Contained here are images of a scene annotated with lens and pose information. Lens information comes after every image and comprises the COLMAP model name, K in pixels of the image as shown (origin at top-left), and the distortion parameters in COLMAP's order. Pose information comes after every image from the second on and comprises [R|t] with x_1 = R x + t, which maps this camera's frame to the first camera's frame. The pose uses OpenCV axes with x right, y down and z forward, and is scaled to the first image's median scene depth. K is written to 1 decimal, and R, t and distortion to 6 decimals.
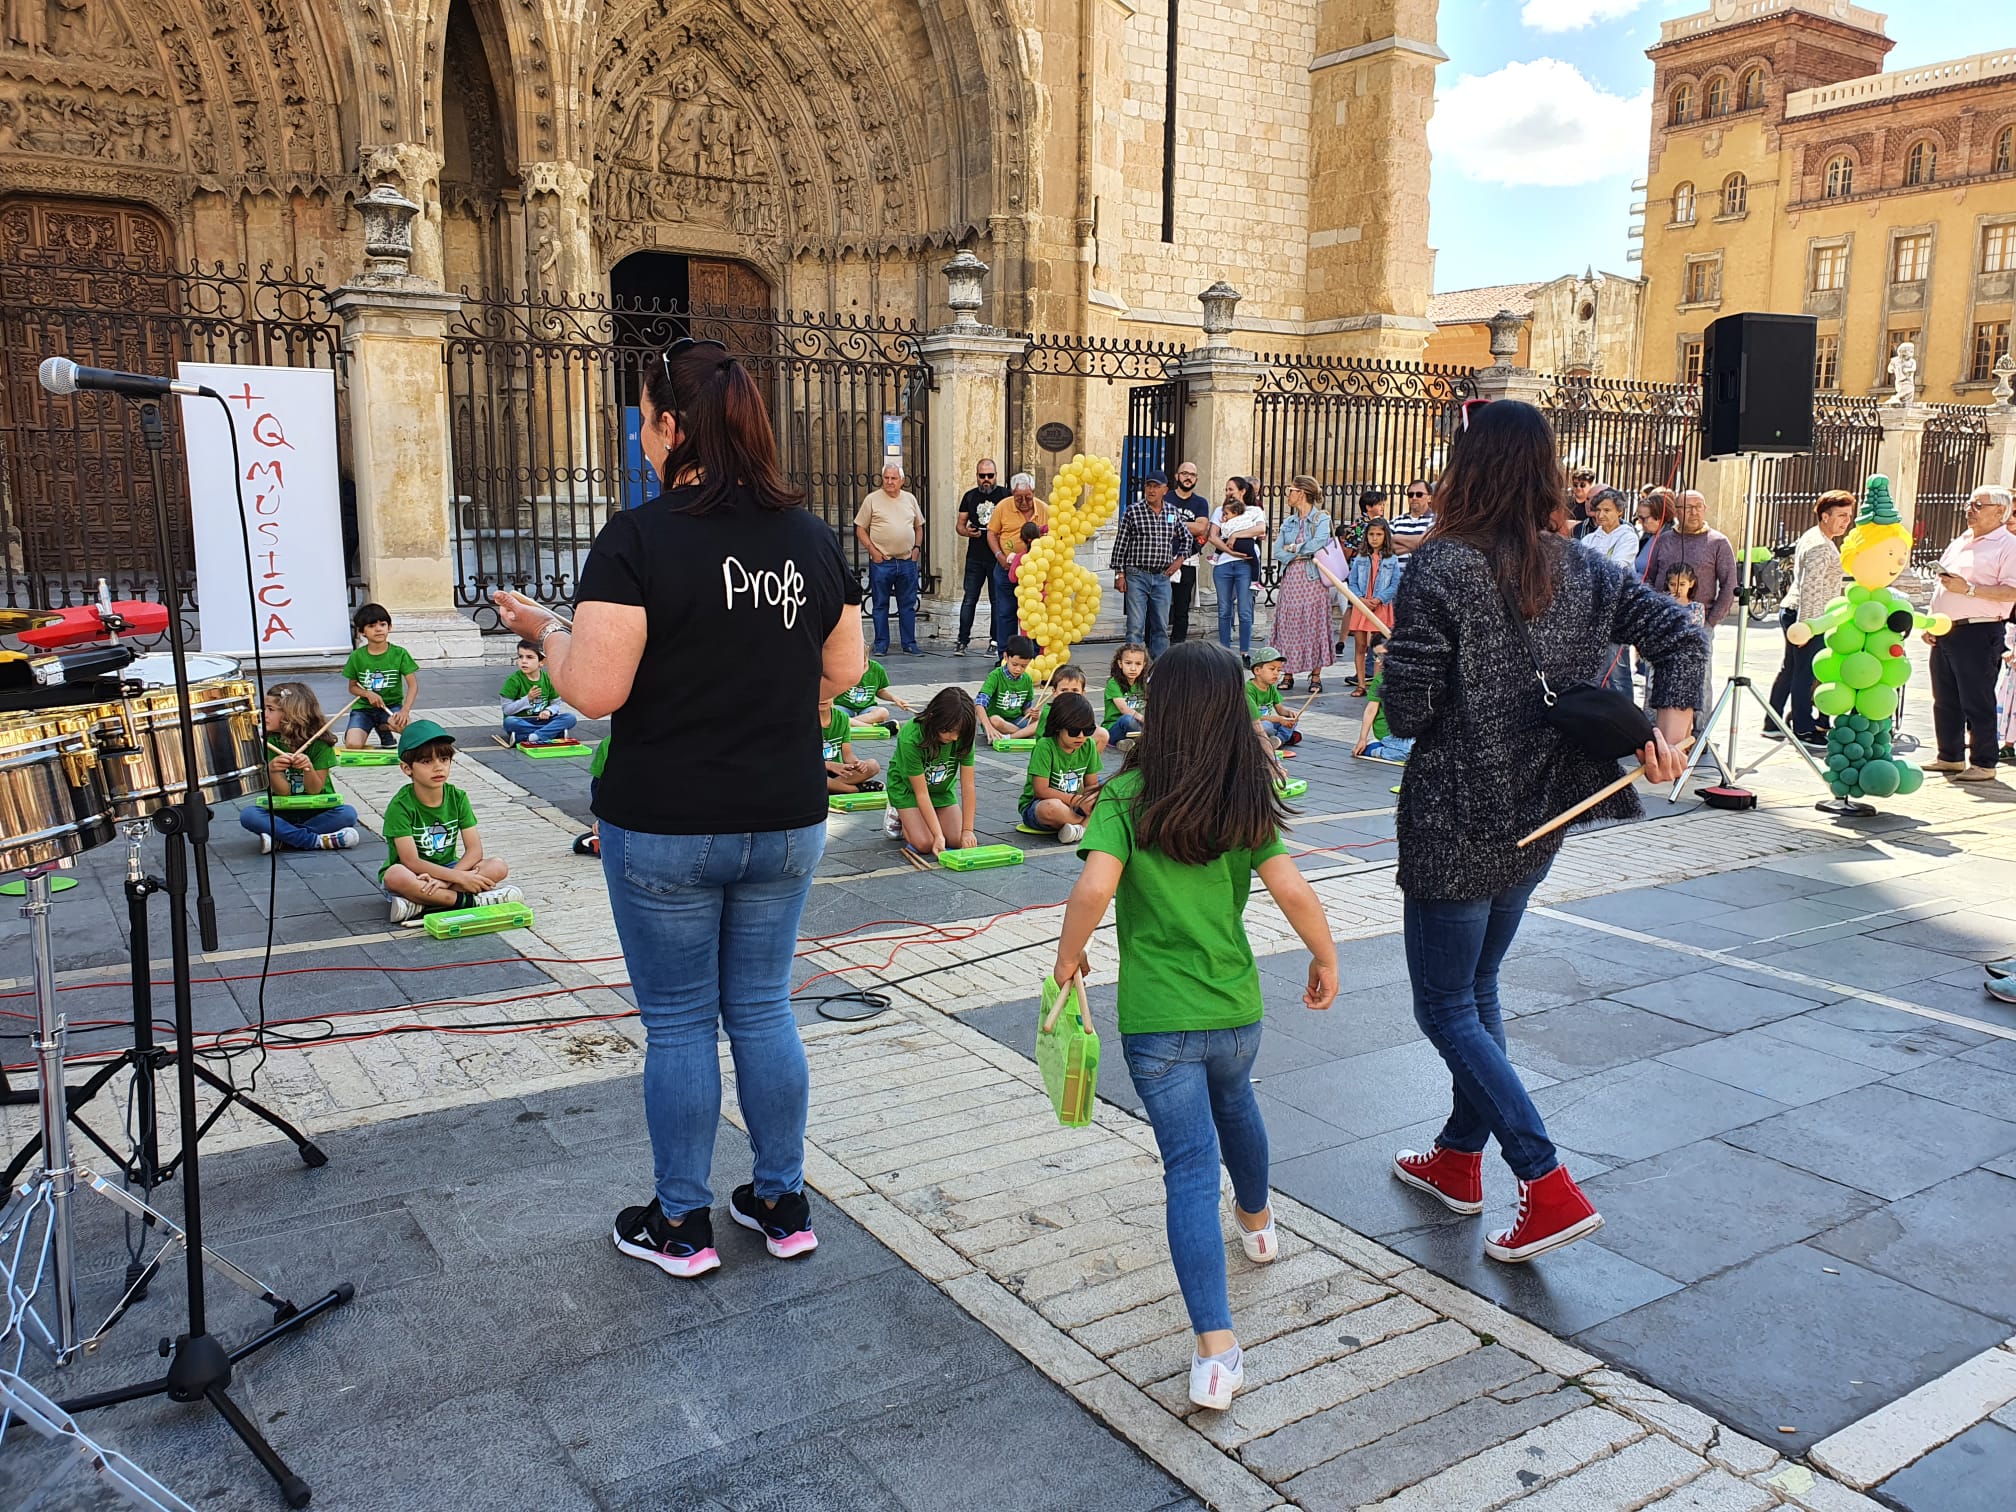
lens RADIAL K [[1568.0, 0, 1019.6], [0, 1568.0, 736.8], [0, 0, 1]] dist [0.006175, 0.021182]
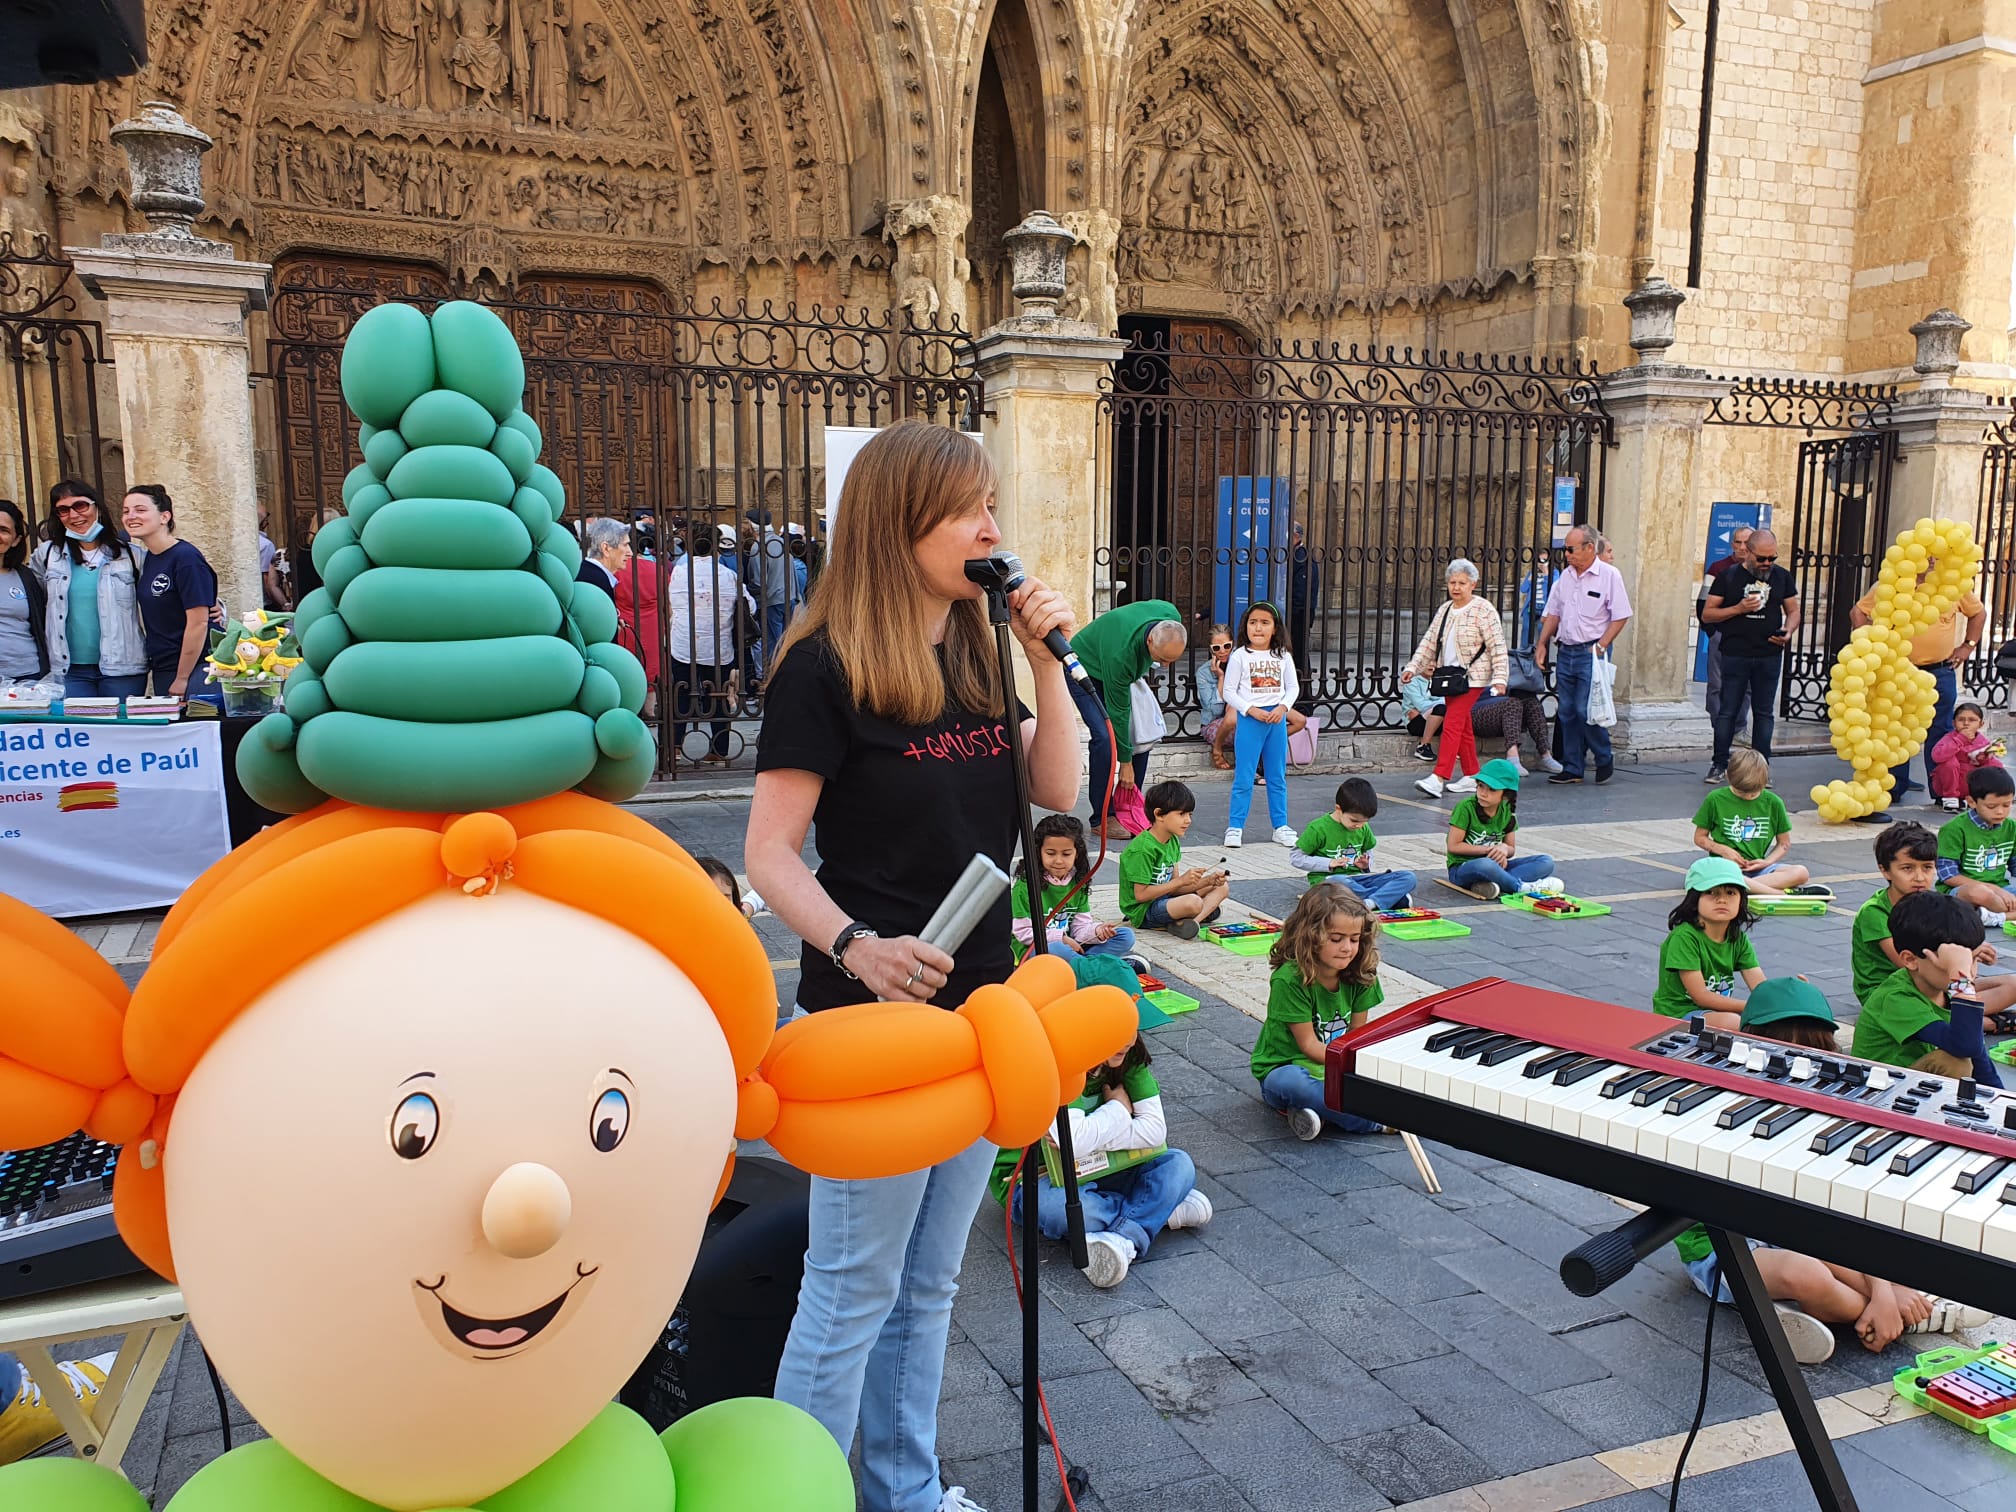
lens RADIAL K [[1568.0, 0, 1034.9], [0, 1568.0, 779.3], [0, 0, 1]] dist [0.006175, 0.021182]
pose [[0.983630, 0.018482, -0.179252, -0.131156], [-0.022664, 0.999516, -0.021311, -0.015629], [0.178771, 0.025024, 0.983572, 0.094671]]
